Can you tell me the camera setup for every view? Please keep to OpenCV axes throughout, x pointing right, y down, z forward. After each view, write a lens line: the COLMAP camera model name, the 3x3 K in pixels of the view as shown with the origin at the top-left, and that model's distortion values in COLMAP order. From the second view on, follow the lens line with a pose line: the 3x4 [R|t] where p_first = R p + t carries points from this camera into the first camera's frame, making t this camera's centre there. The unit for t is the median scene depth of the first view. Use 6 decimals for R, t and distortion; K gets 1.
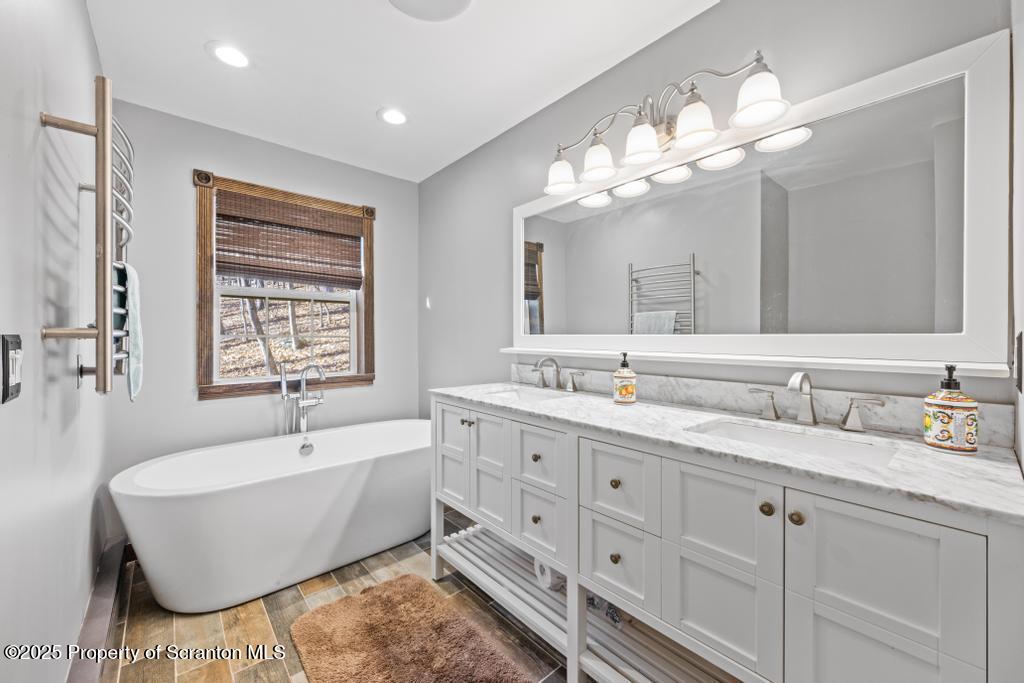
lens RADIAL K [[403.2, 0, 512.6], [0, 403.2, 336.6], [0, 0, 1]] dist [0.002004, -0.001188]
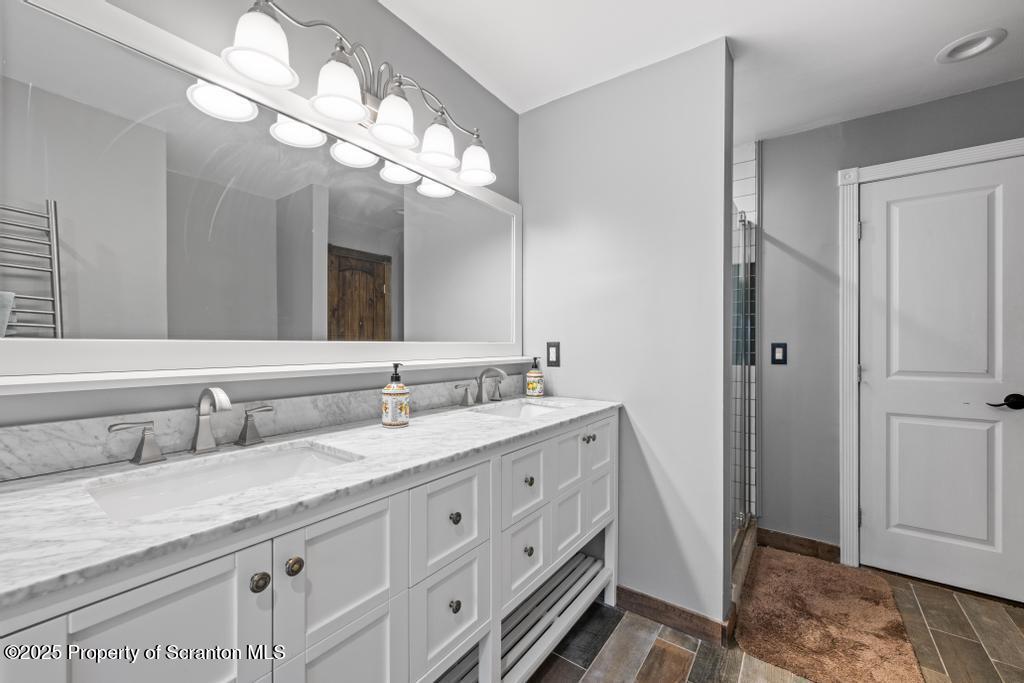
lens RADIAL K [[403.2, 0, 506.5], [0, 403.2, 349.4], [0, 0, 1]] dist [0.002004, -0.001188]
pose [[-0.216528, -0.014451, 0.976169, -0.437047], [-0.004036, 0.999895, 0.013907, -0.001047], [-0.976268, -0.000928, -0.216564, 0.727882]]
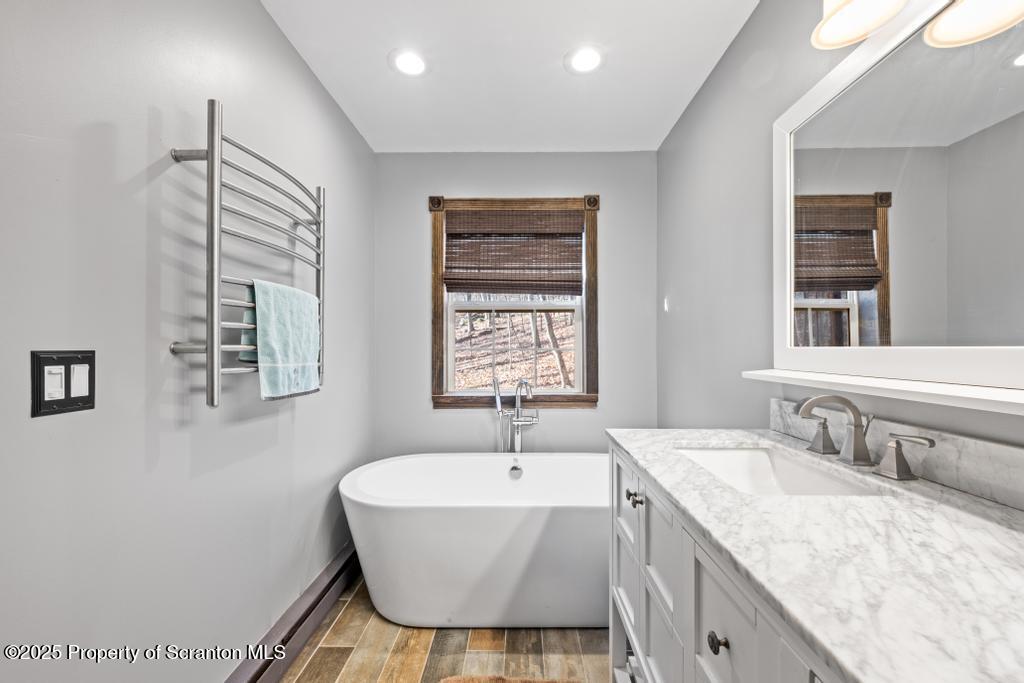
lens RADIAL K [[403.2, 0, 514.4], [0, 403.2, 349.4], [0, 0, 1]] dist [0.002004, -0.001188]
pose [[0.743846, 0.000071, -0.668351, 0.123149], [0.000904, 0.999999, 0.001113, -0.002565], [0.668350, -0.001432, 0.743845, 0.375850]]
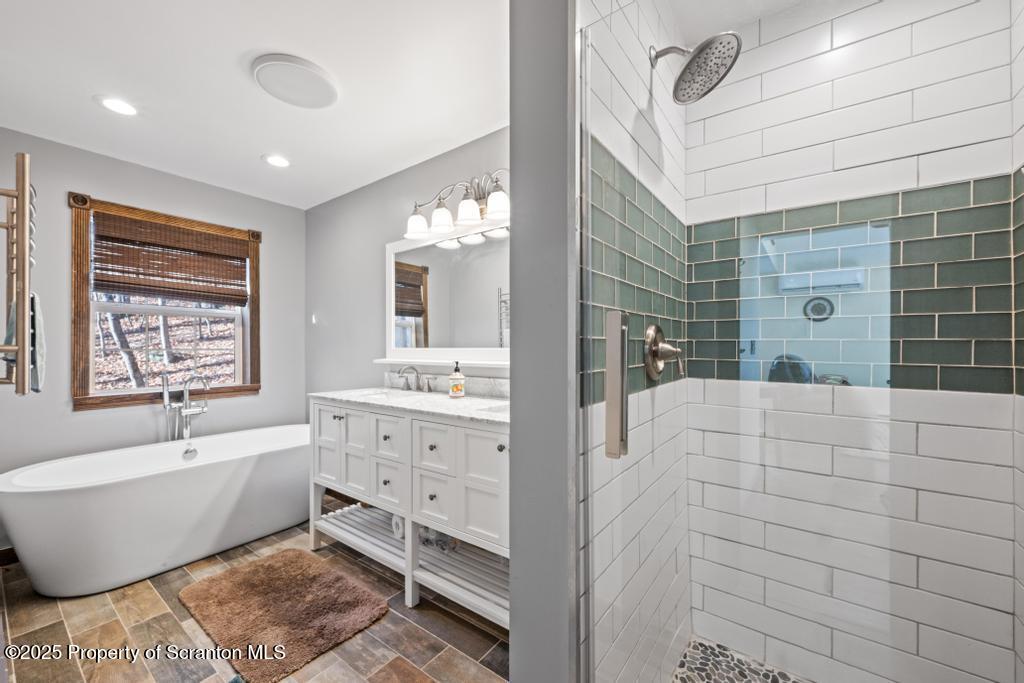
lens RADIAL K [[403.2, 0, 511.1], [0, 403.2, 346.2], [0, 0, 1]] dist [0.002004, -0.001188]
pose [[0.976867, -0.000988, 0.213847, 0.123720], [0.002243, 0.999982, -0.005623, -0.003033], [-0.213838, 0.005973, 0.976851, -0.302031]]
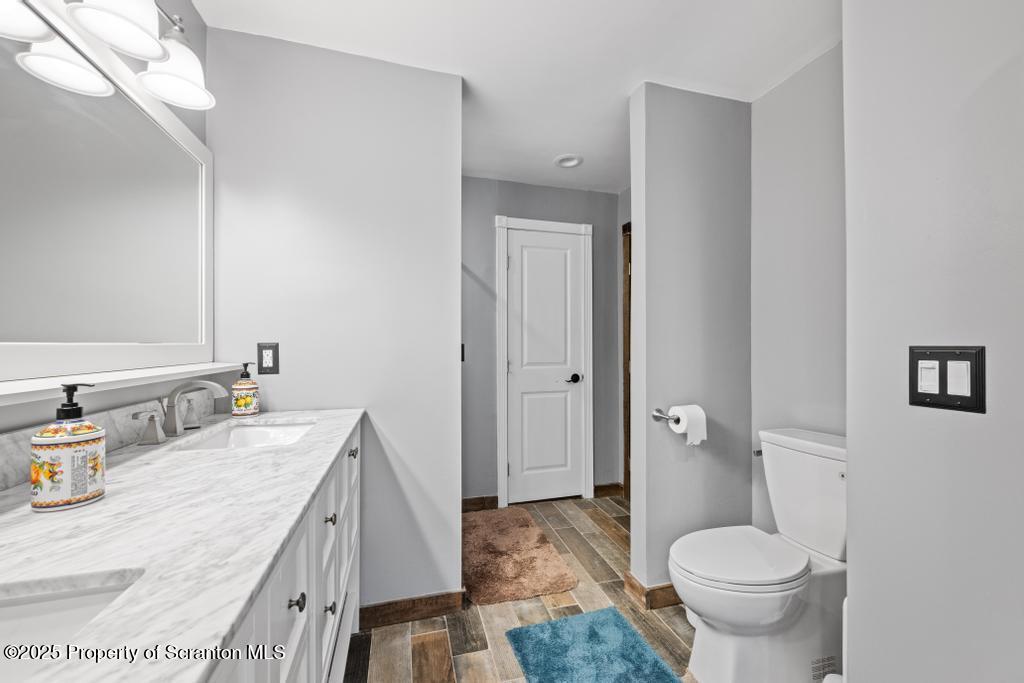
lens RADIAL K [[403.2, 0, 510.3], [0, 403.2, 347.6], [0, 0, 1]] dist [0.002004, -0.001188]
pose [[-0.900819, -0.003696, 0.434179, -0.253893], [-0.001171, 0.999981, 0.006084, -0.001859], [-0.434194, 0.004972, -0.900806, 0.900353]]
